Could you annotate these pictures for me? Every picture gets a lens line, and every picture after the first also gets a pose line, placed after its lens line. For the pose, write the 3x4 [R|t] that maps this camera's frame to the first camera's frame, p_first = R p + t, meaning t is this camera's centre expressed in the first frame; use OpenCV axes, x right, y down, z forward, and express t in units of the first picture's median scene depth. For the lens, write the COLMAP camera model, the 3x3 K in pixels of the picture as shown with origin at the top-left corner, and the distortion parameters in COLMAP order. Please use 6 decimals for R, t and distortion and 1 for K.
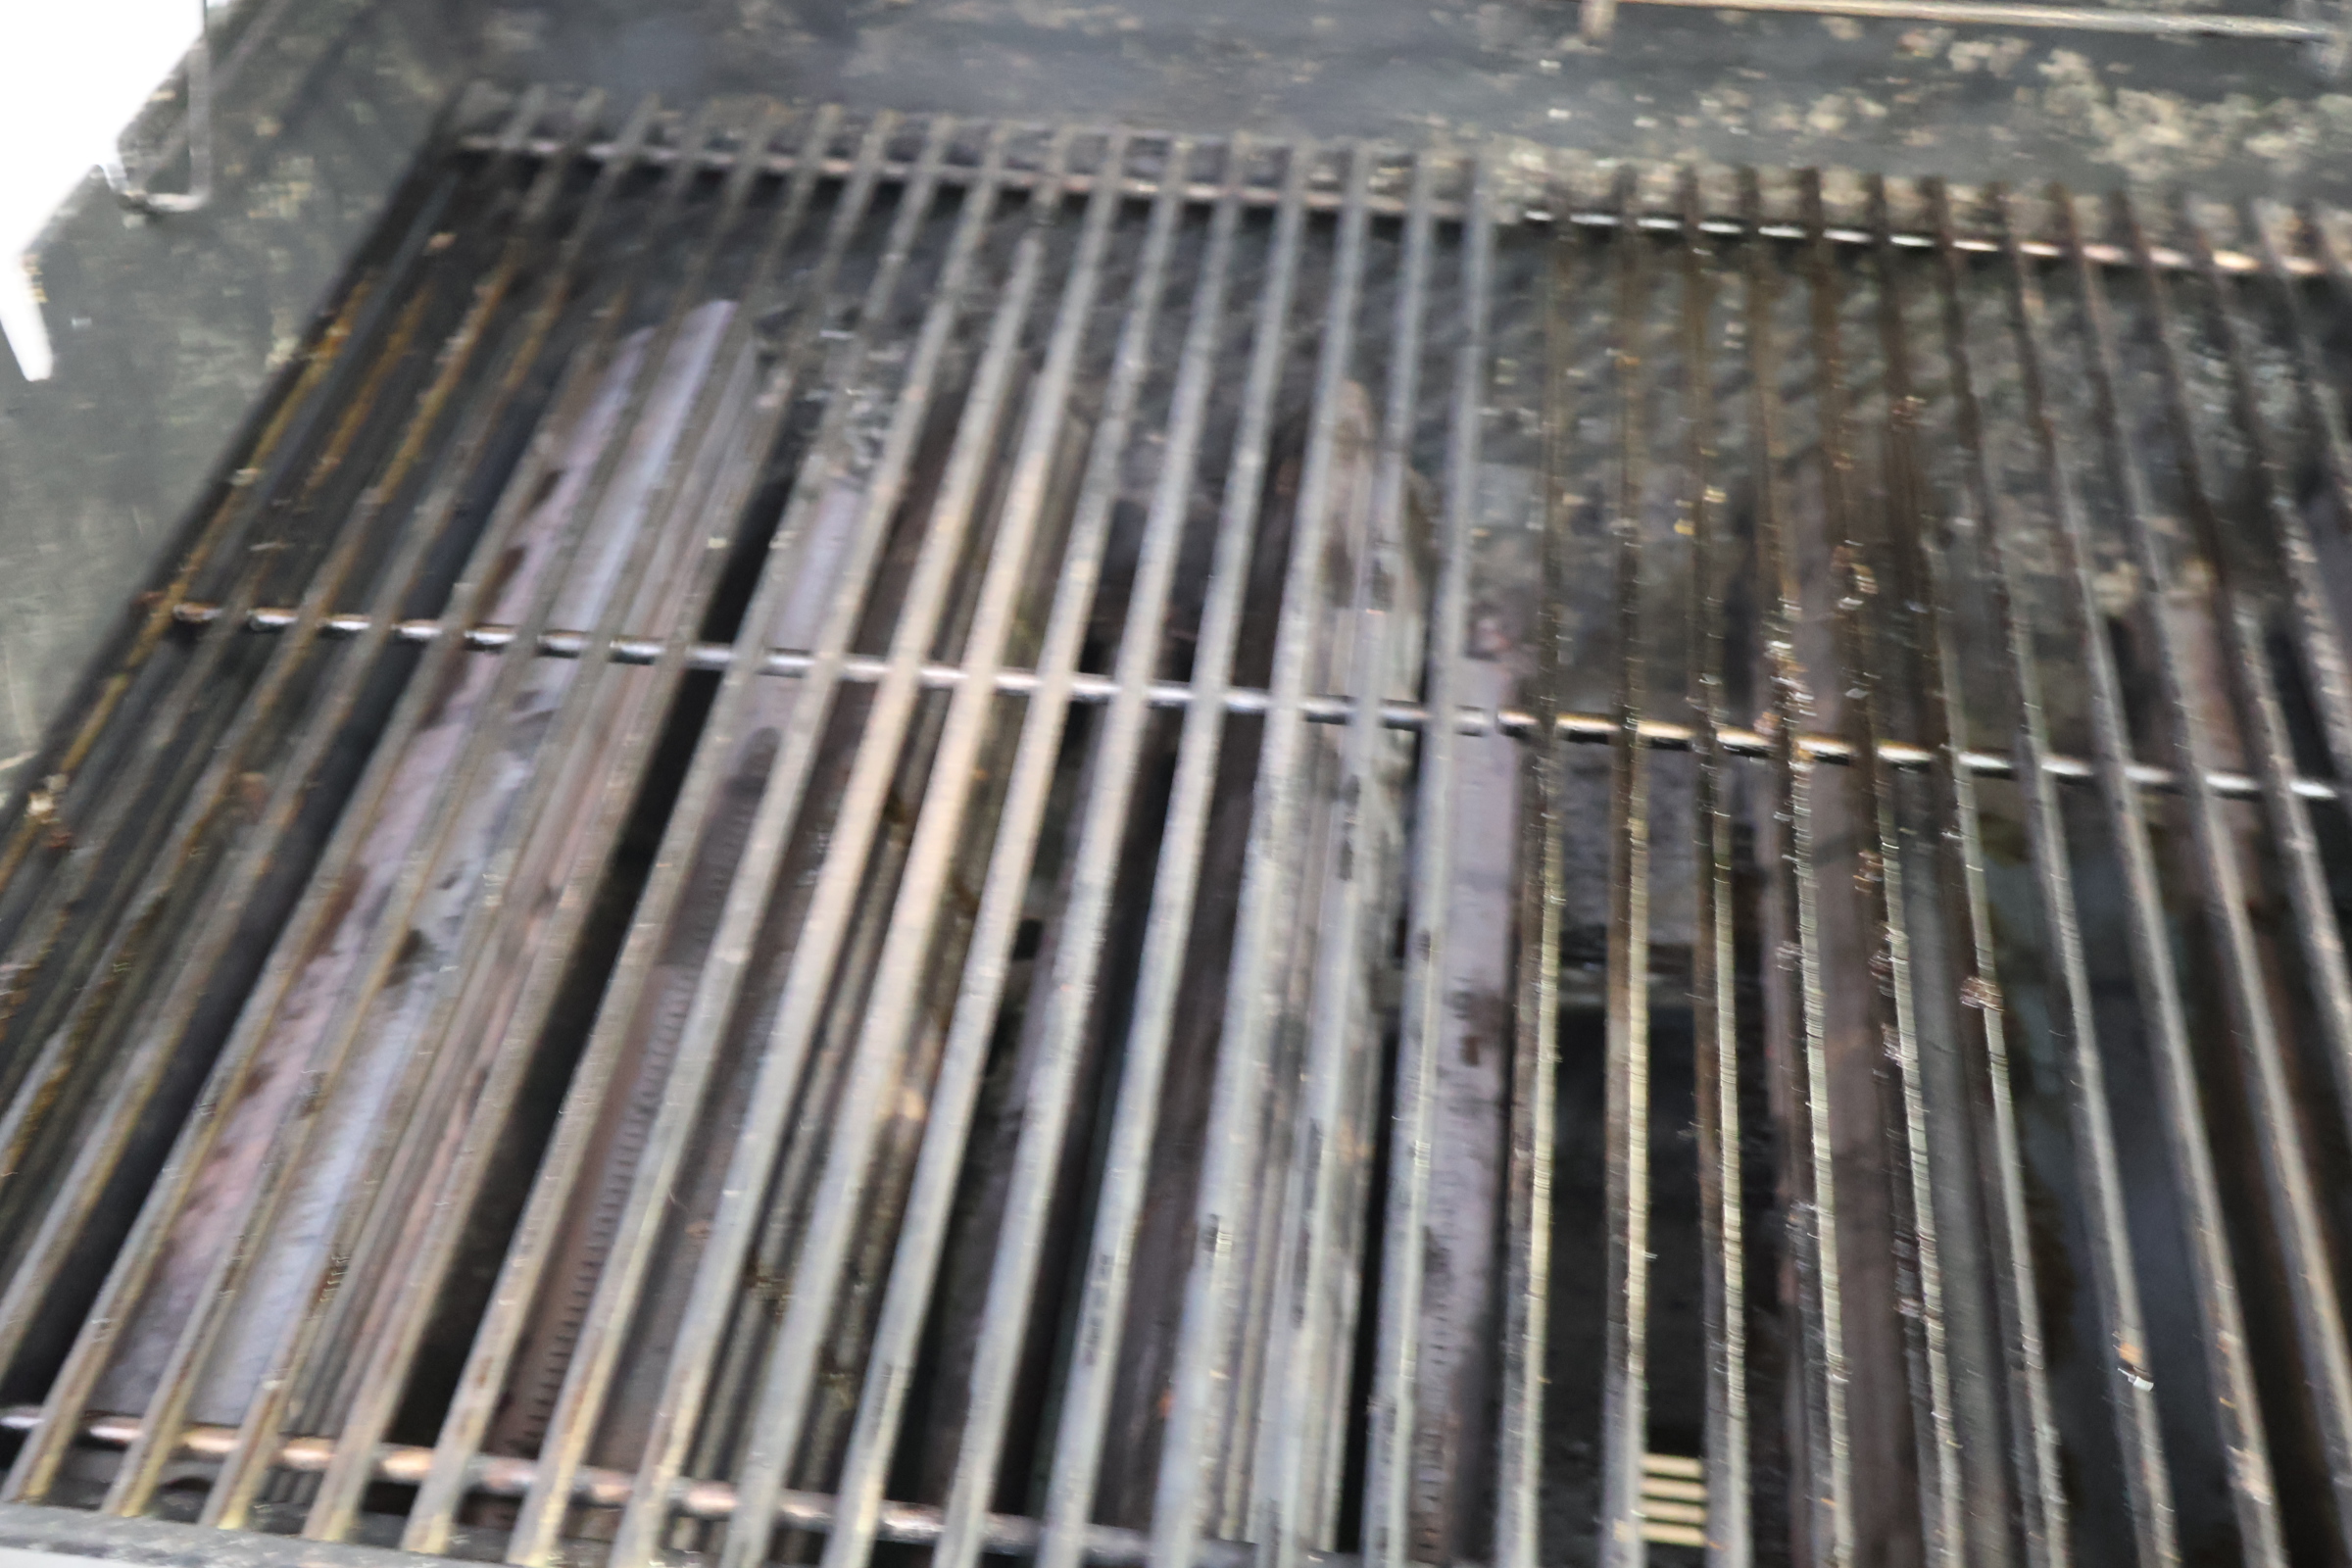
lens RADIAL K [[2640.6, 0, 1190.2], [0, 2640.6, 782.3], [0, 0, 1]] dist [-0.001948, 0.004046]
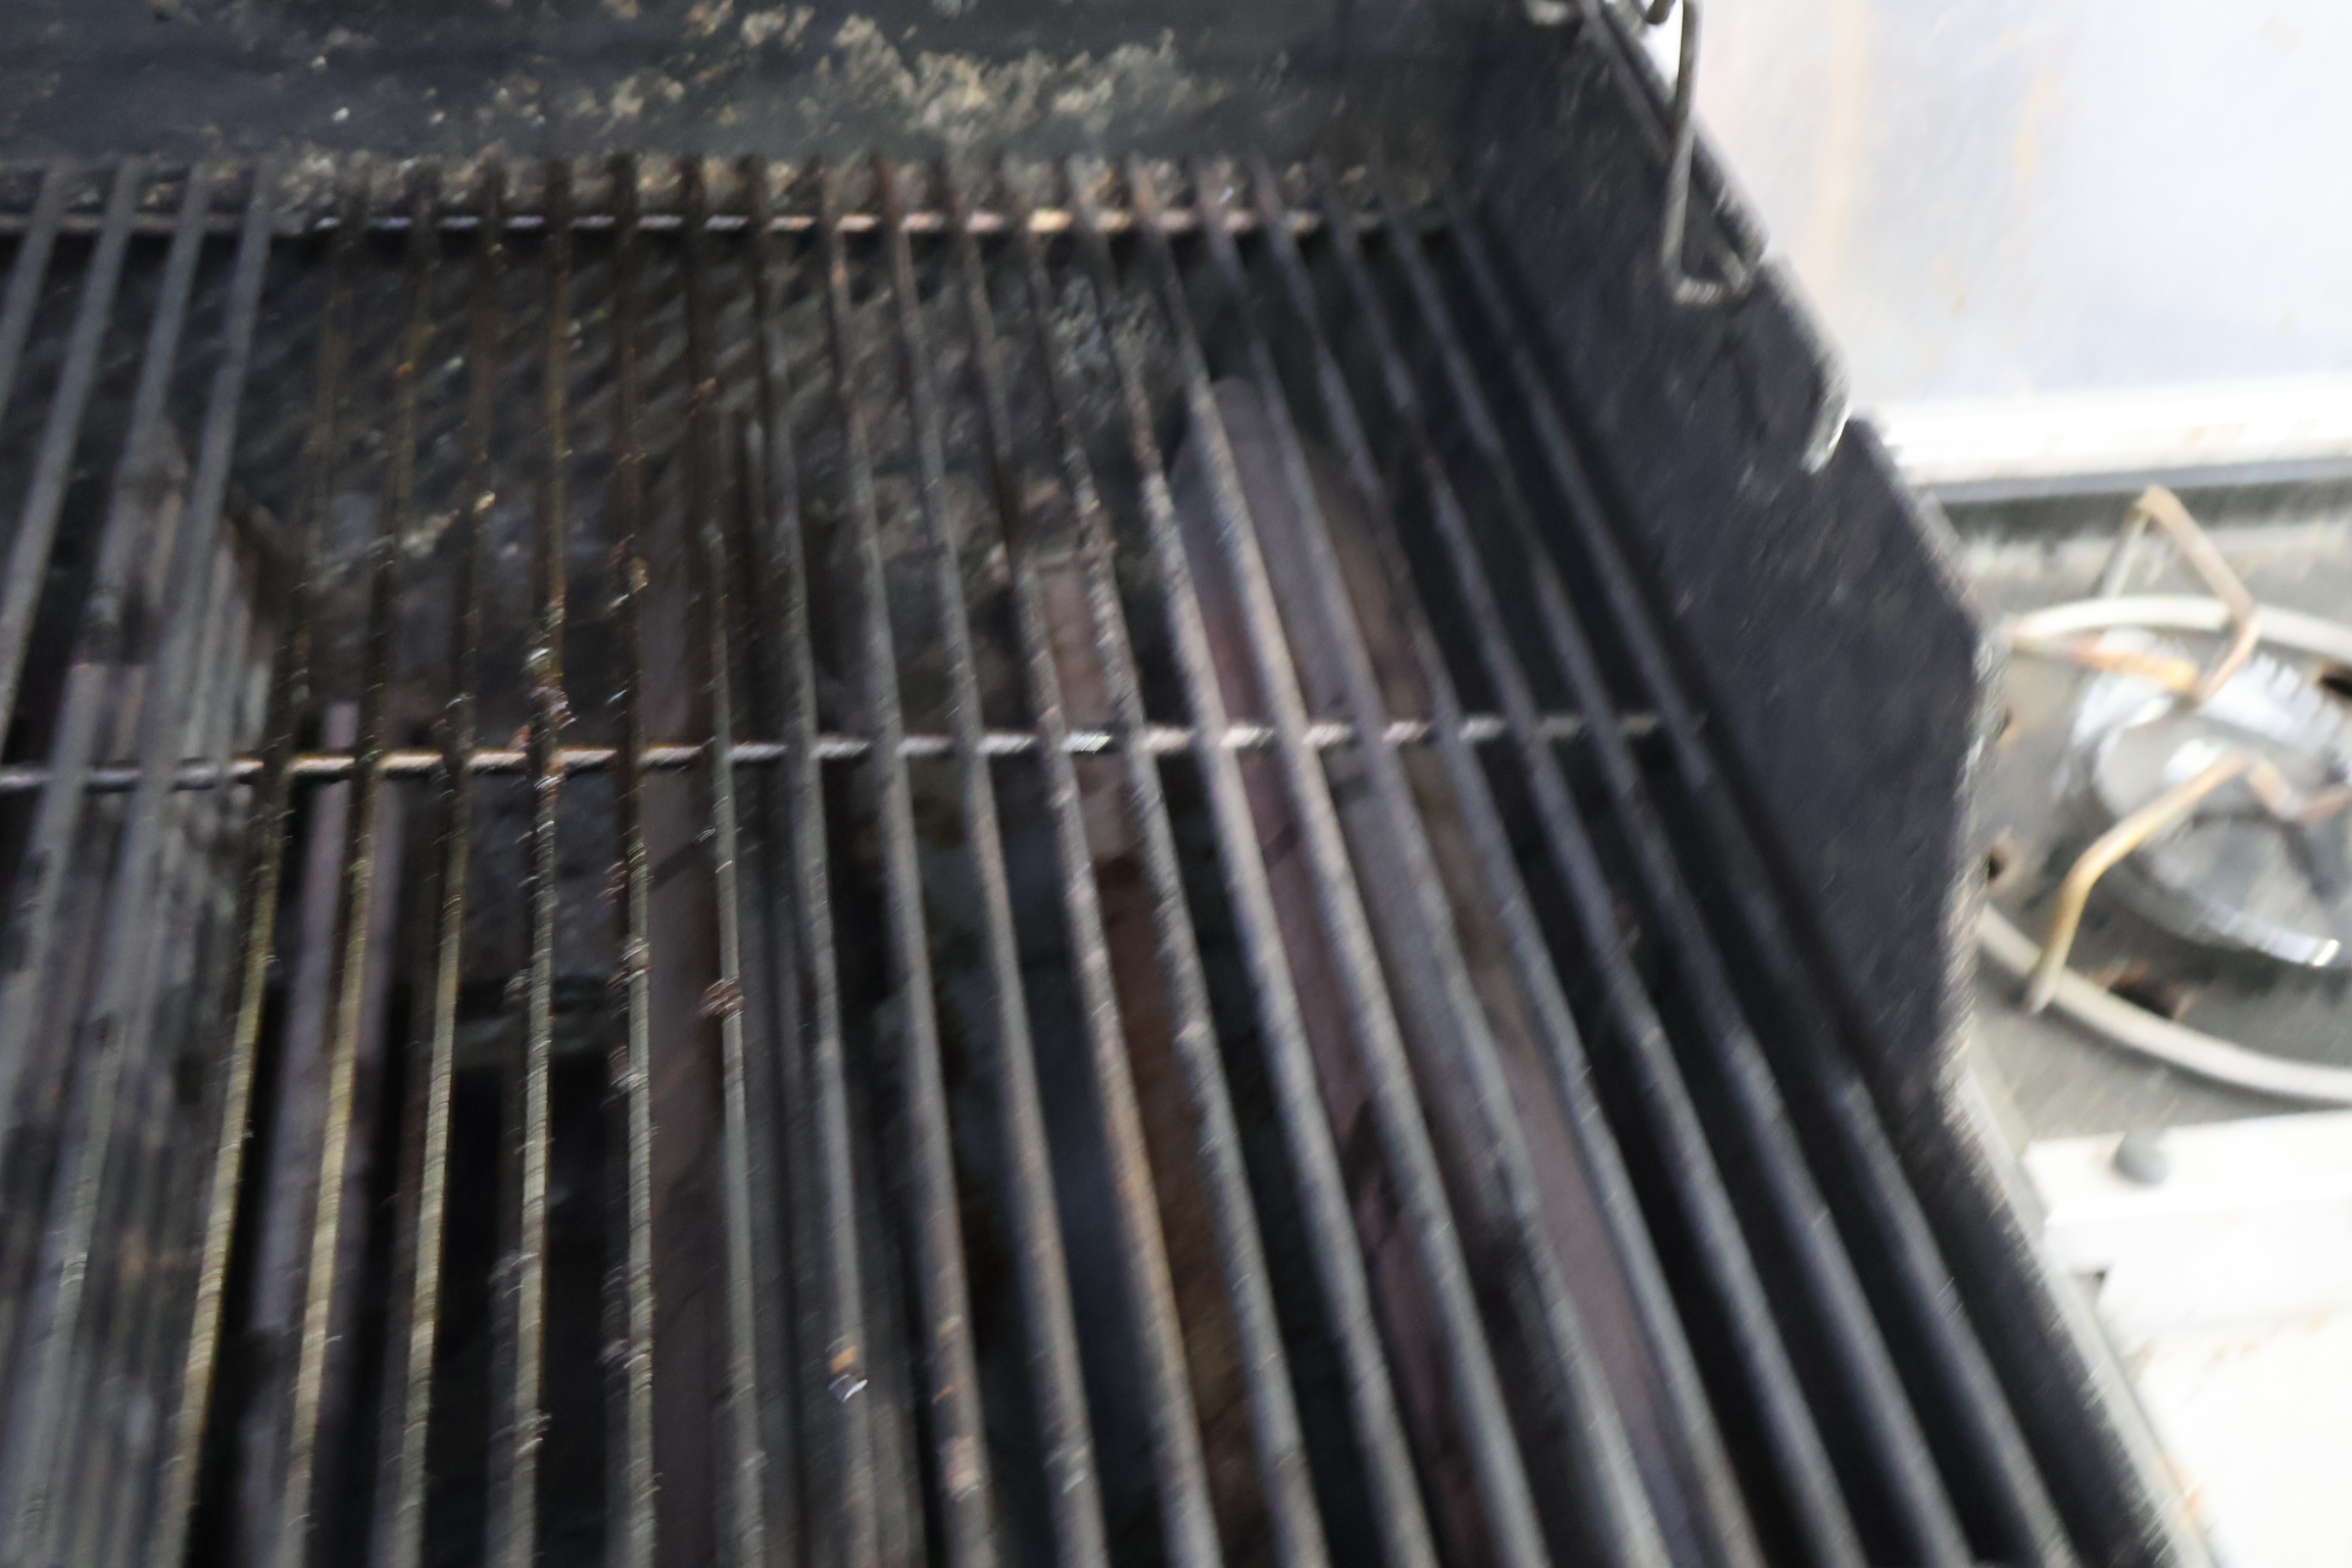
lens RADIAL K [[2640.6, 0, 1190.2], [0, 2640.6, 782.3], [0, 0, 1]] dist [-0.001948, 0.004046]
pose [[0.960373, -0.122206, 0.250499, 0.167611], [0.125242, 0.992119, 0.003845, 0.015088], [-0.248995, 0.027680, 0.968109, 0.029833]]
